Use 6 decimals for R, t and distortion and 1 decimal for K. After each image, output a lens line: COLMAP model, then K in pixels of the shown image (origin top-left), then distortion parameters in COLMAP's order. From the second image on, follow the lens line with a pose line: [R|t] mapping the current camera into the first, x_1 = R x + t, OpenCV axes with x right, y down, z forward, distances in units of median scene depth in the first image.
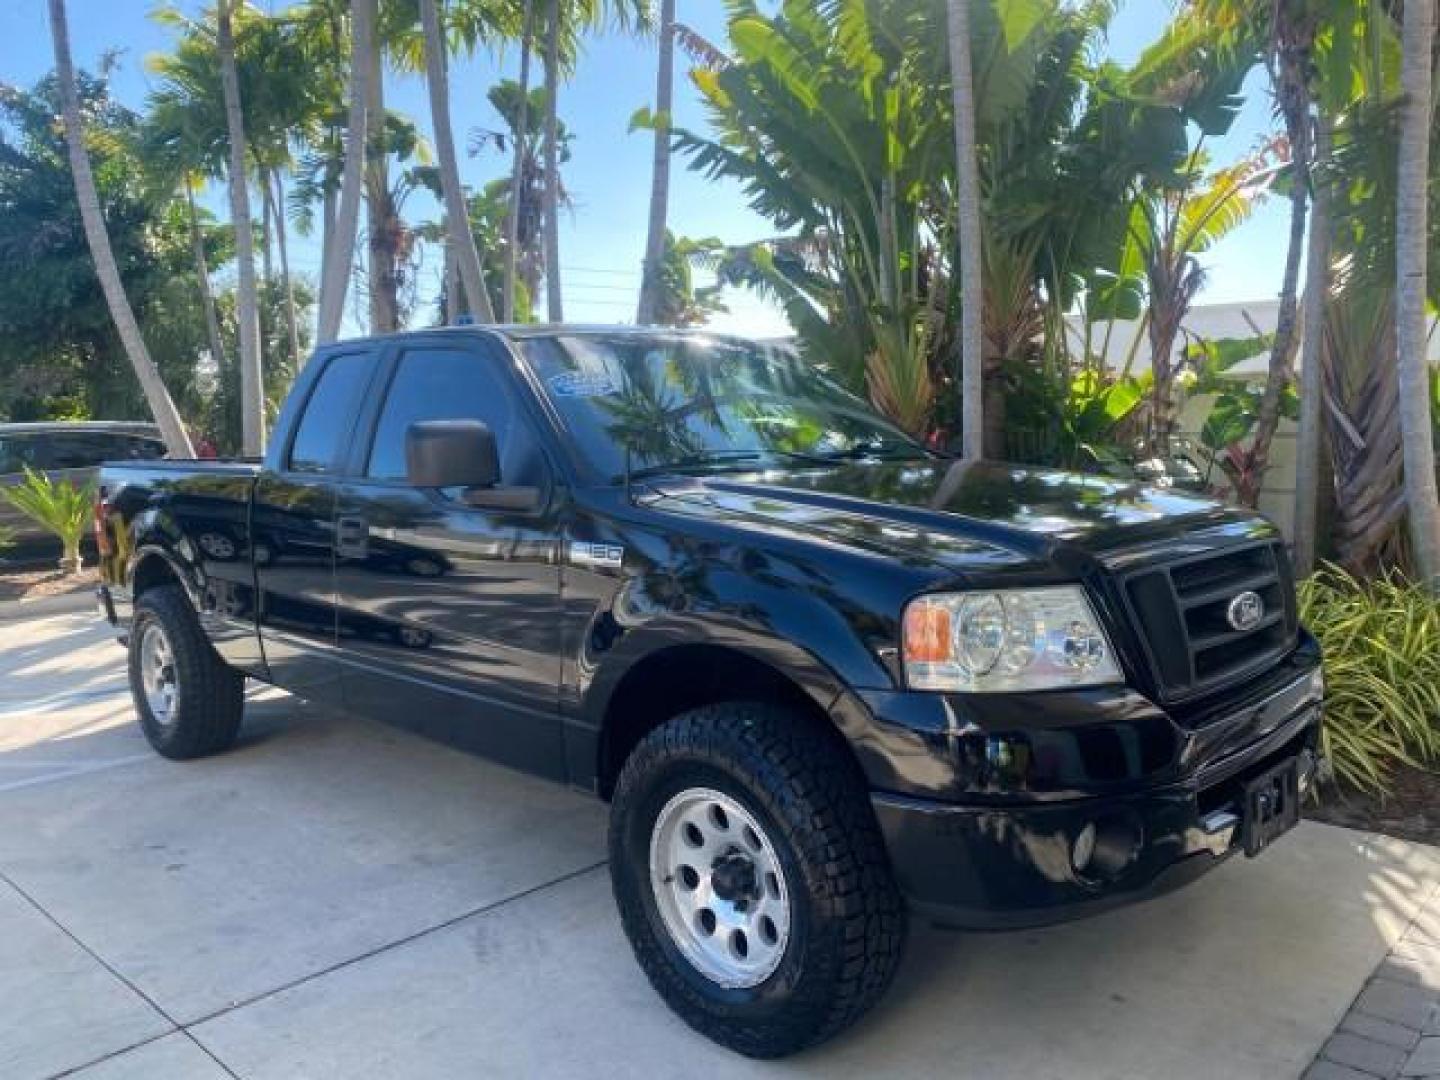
lens RADIAL K [[1102.7, 0, 724.8], [0, 1102.7, 534.9], [0, 0, 1]] dist [0.024664, -0.025477]
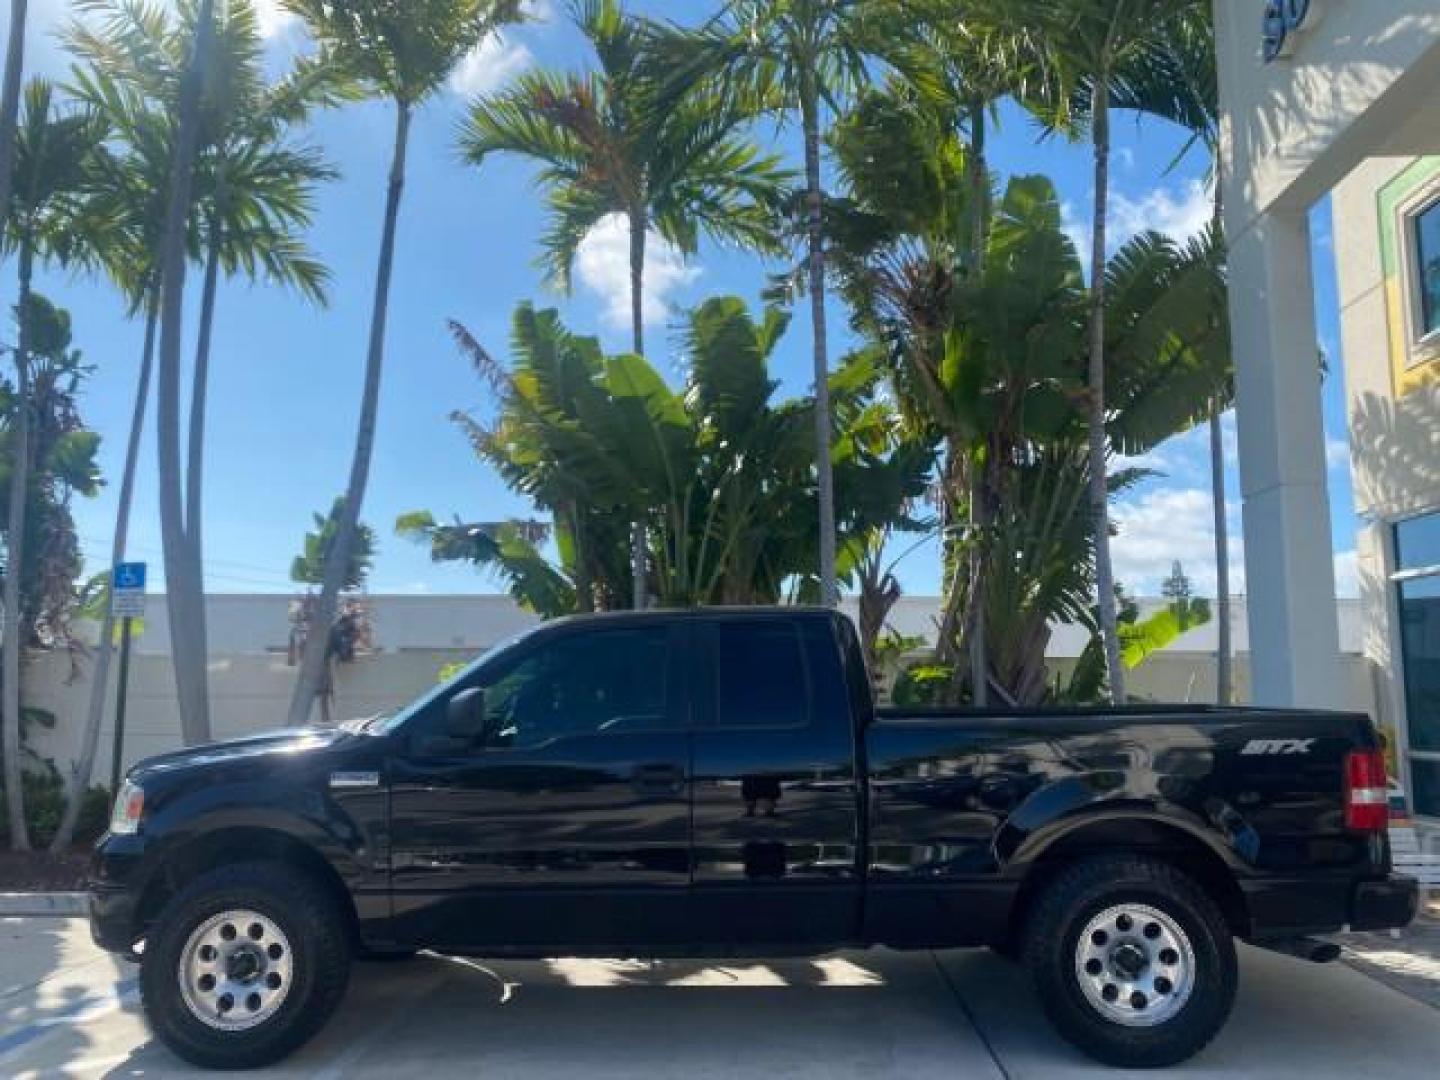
lens RADIAL K [[1102.7, 0, 714.2], [0, 1102.7, 537.8], [0, 0, 1]] dist [0.024664, -0.025477]
pose [[0.760974, 0.100550, 0.640943, -0.586994], [0.056174, 0.973996, -0.219493, 0.002825], [-0.646346, 0.203033, 0.735537, 0.073306]]
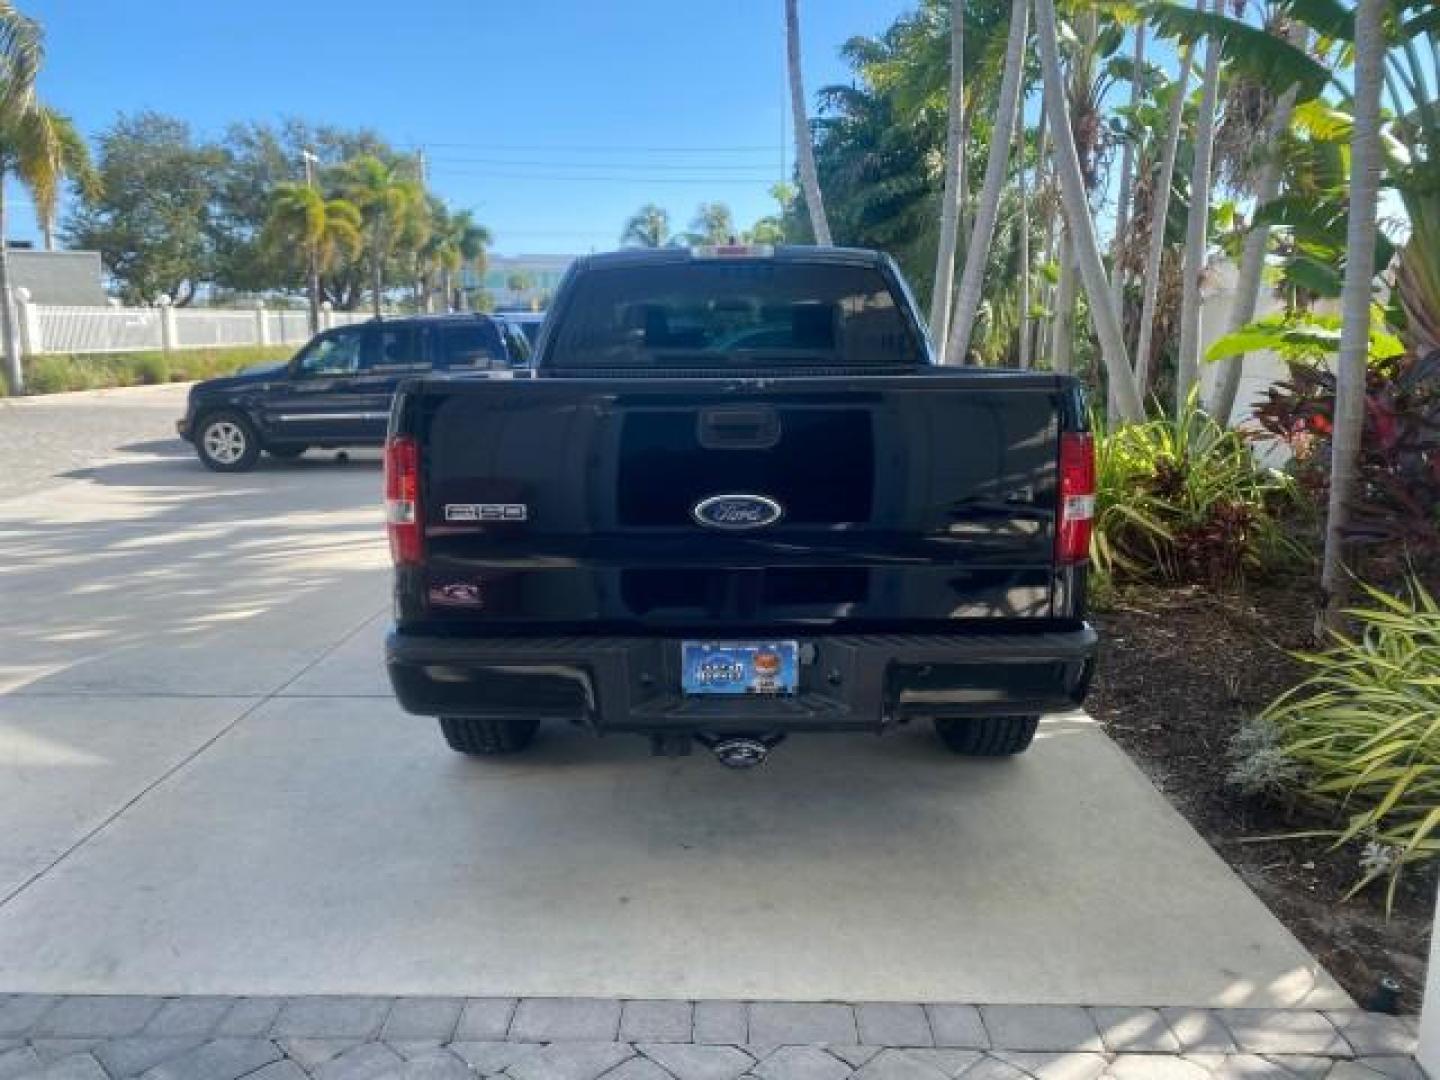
lens RADIAL K [[1102.7, 0, 710.8], [0, 1102.7, 533.2], [0, 0, 1]] dist [0.024664, -0.025477]
pose [[0.667196, 0.146202, -0.730394, 0.402767], [-0.083679, 0.989053, 0.121539, -0.018880], [0.740167, -0.019972, 0.672126, 0.133380]]
